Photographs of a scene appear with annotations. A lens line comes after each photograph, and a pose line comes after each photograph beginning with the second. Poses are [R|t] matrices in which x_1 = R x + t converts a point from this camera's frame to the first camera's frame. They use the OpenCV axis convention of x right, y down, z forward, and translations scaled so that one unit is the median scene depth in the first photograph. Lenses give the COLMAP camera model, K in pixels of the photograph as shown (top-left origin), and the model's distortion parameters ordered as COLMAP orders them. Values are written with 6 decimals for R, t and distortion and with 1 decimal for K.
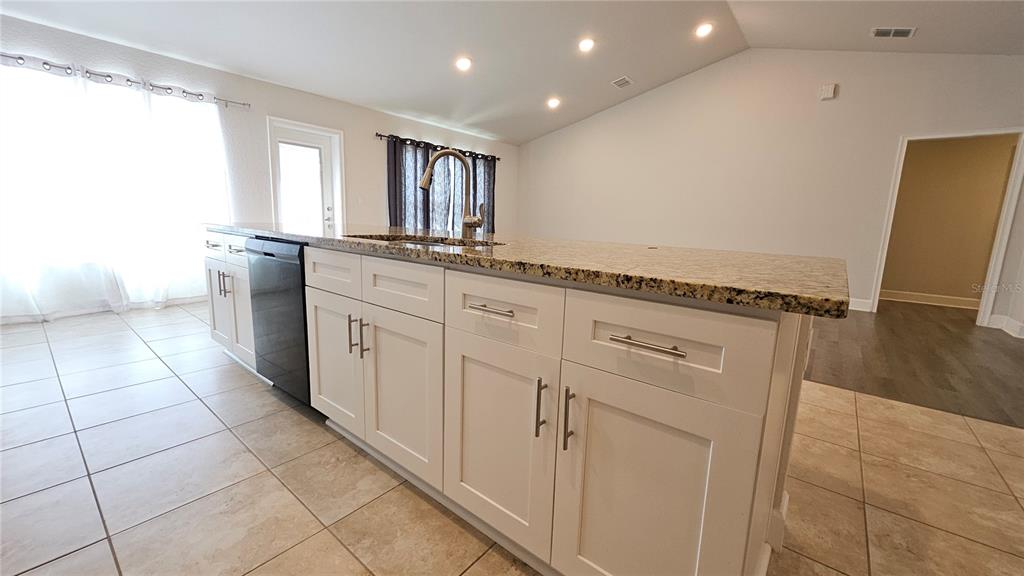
lens RADIAL K [[401.6, 0, 510.8], [0, 401.6, 286.6], [0, 0, 1]] dist [0.007287, -0.004702]
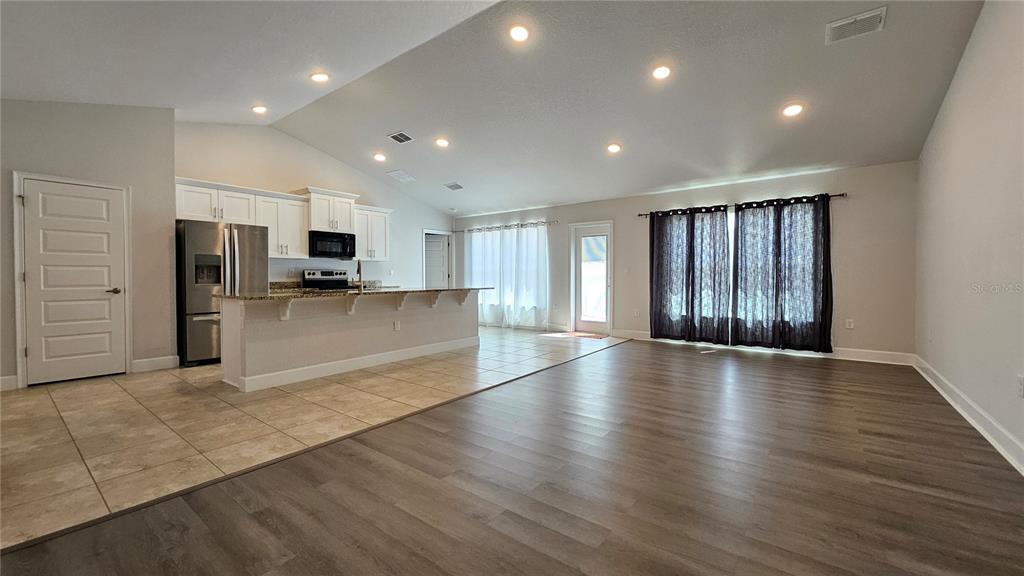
lens RADIAL K [[401.6, 0, 509.6], [0, 401.6, 285.6], [0, 0, 1]] dist [0.007287, -0.004702]
pose [[0.027490, -0.008518, -0.999586, 1.182510], [-0.159857, 0.987057, -0.012808, -0.135727], [0.986757, 0.160143, 0.025772, 0.877288]]
